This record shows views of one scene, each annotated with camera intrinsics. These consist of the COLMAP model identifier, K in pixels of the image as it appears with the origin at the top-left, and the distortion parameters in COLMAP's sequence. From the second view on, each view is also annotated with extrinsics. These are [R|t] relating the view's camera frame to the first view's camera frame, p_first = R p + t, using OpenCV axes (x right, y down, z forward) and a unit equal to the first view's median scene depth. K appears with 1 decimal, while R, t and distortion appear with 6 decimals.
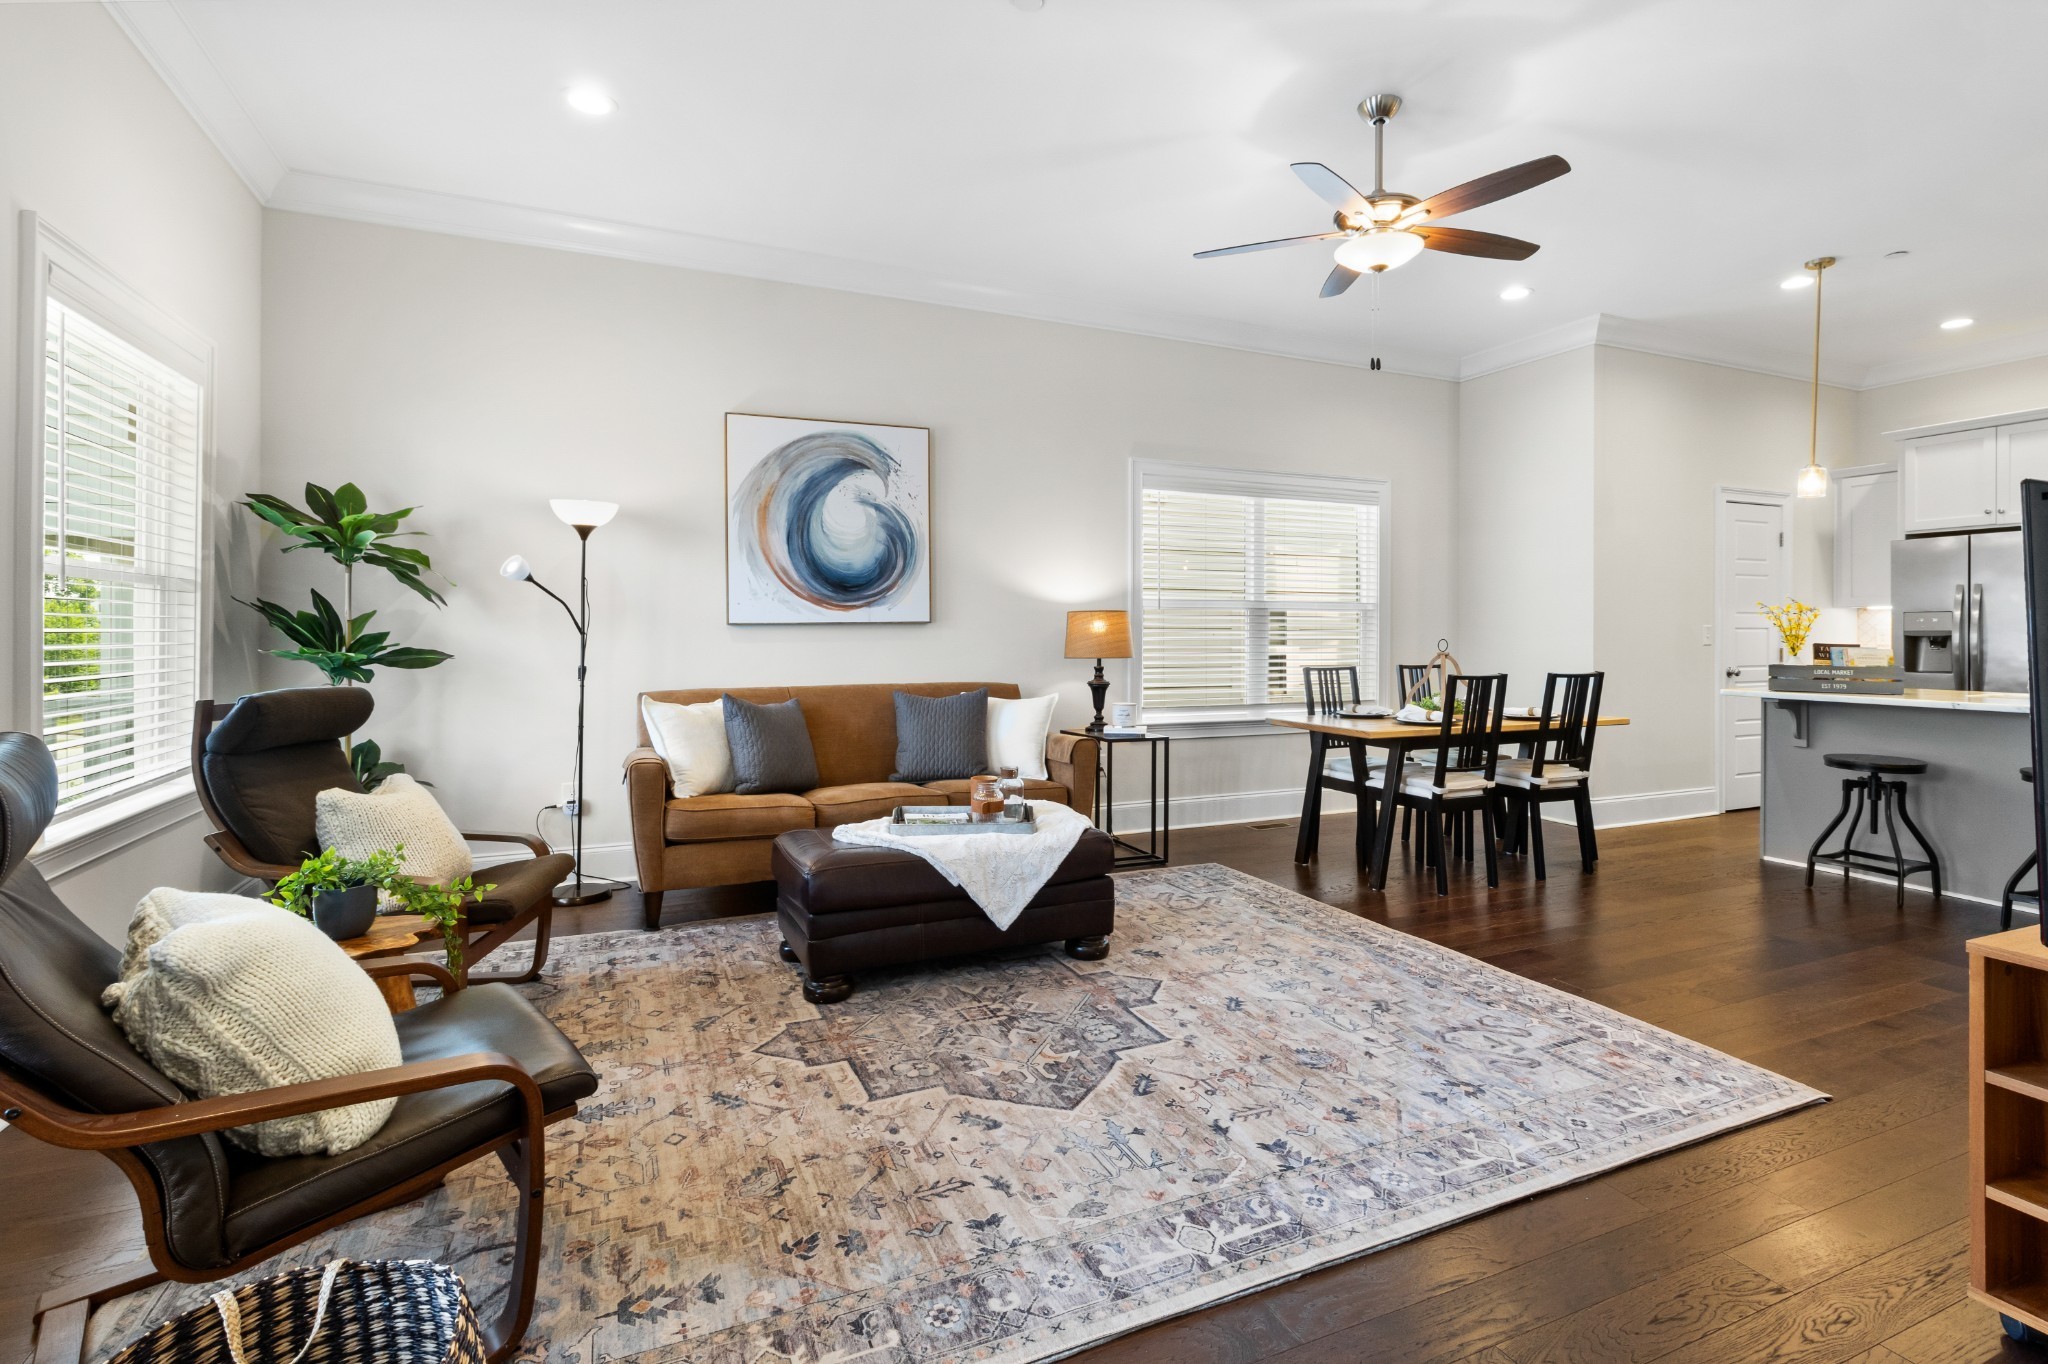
lens RADIAL K [[971.6, 0, 1043.5], [0, 971.6, 632.8], [0, 0, 1]] dist [0.004382, 0.000581]
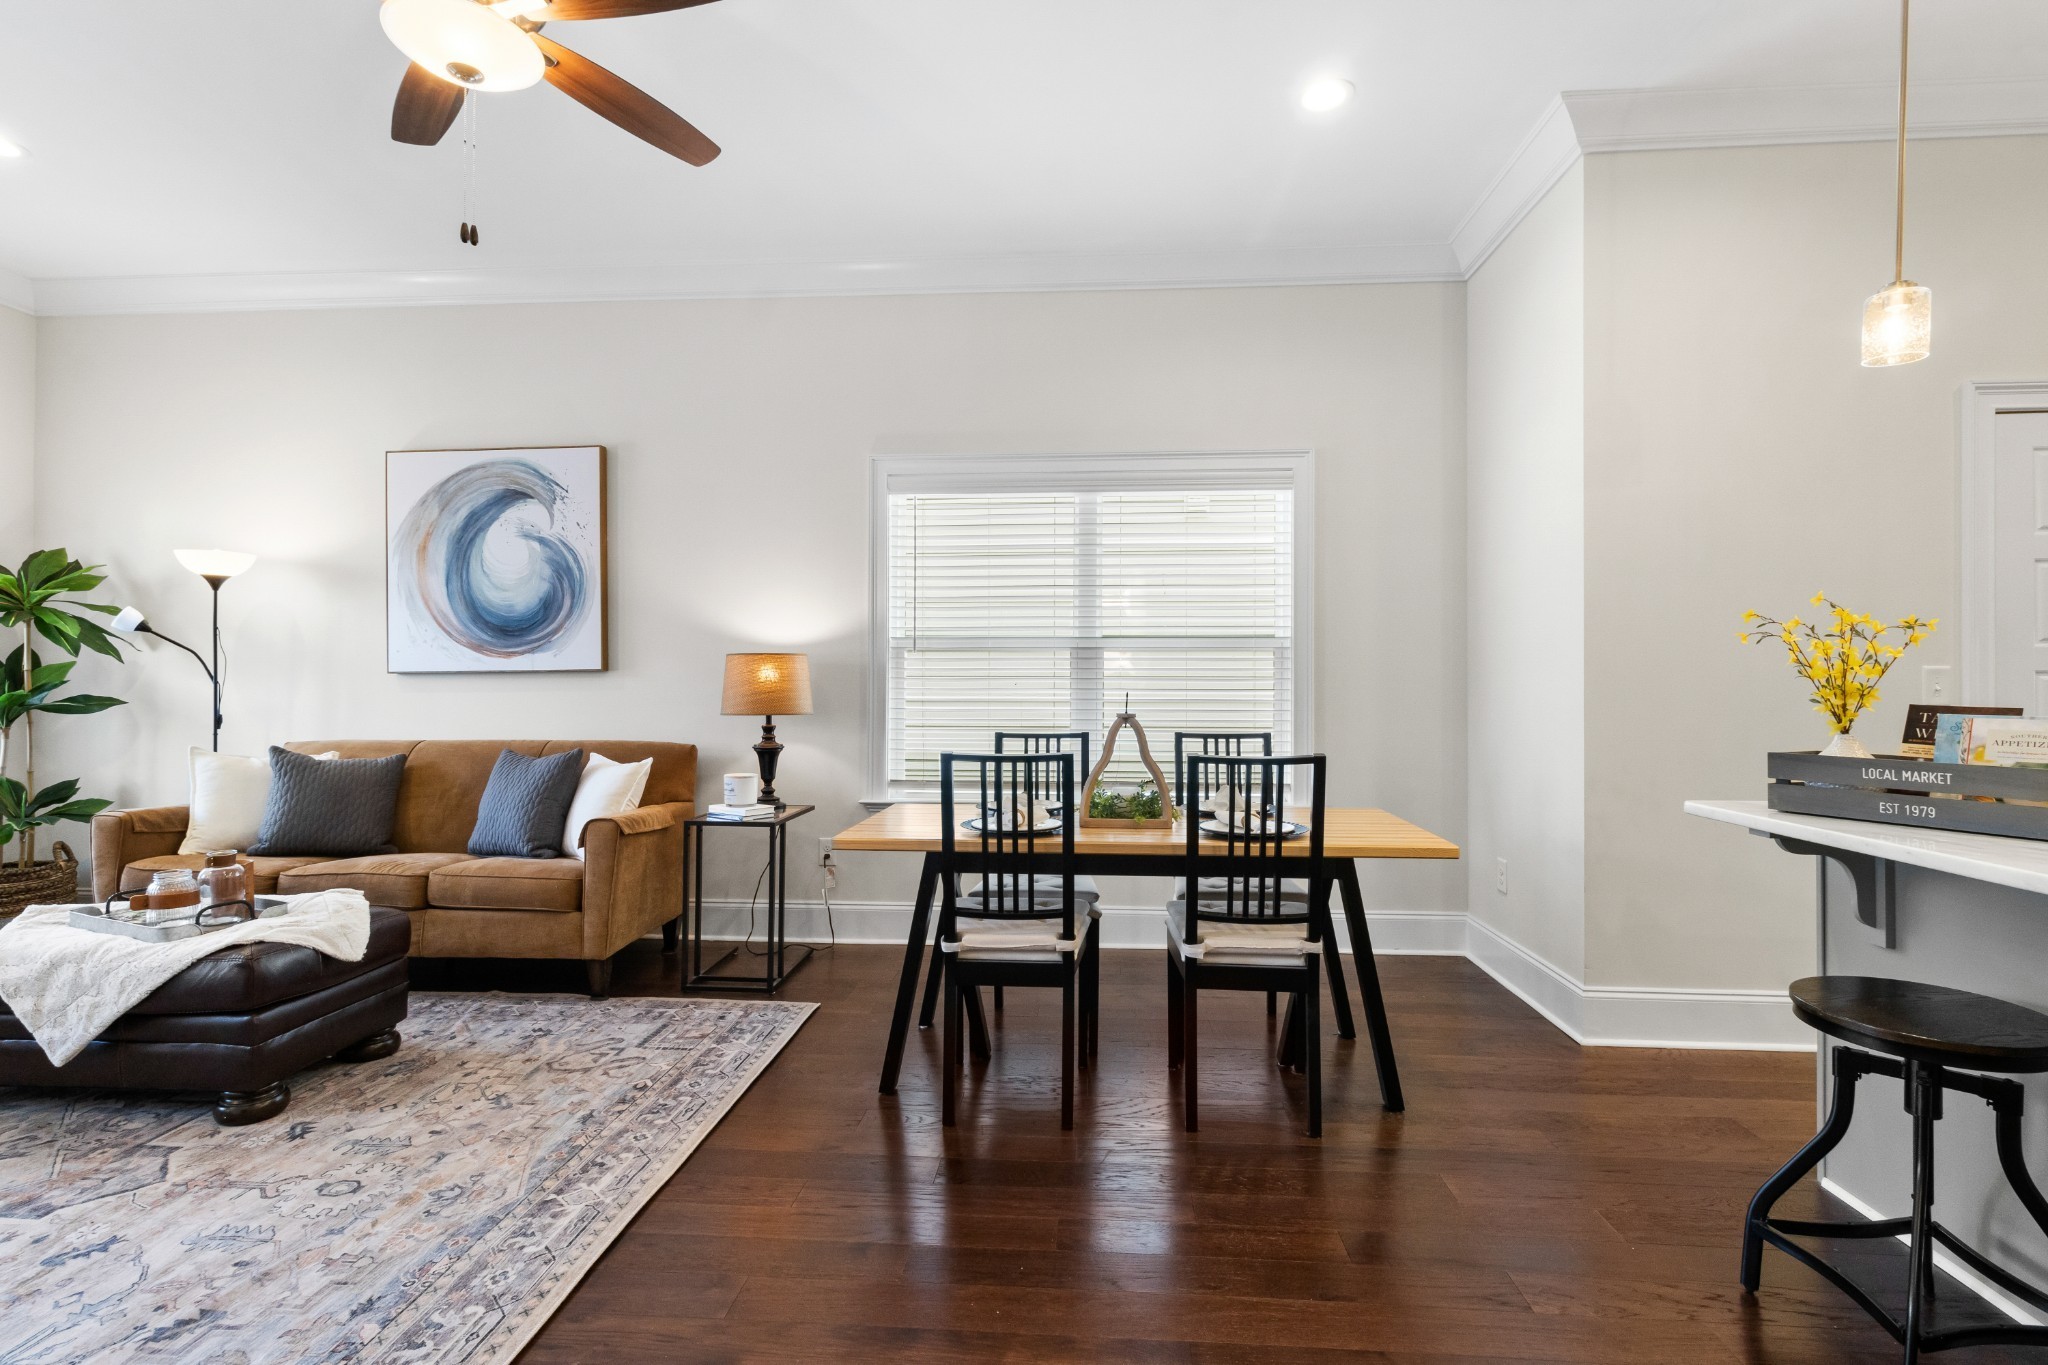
lens RADIAL K [[962.0, 0, 1034.5], [0, 962.0, 674.7], [0, 0, 1]] dist [0.001604, -0.000060]
pose [[0.880577, -0.004800, -0.473879, 0.683805], [-0.000171, 0.999945, -0.010446, 0.002409], [0.473903, 0.009279, 0.880528, 0.470743]]
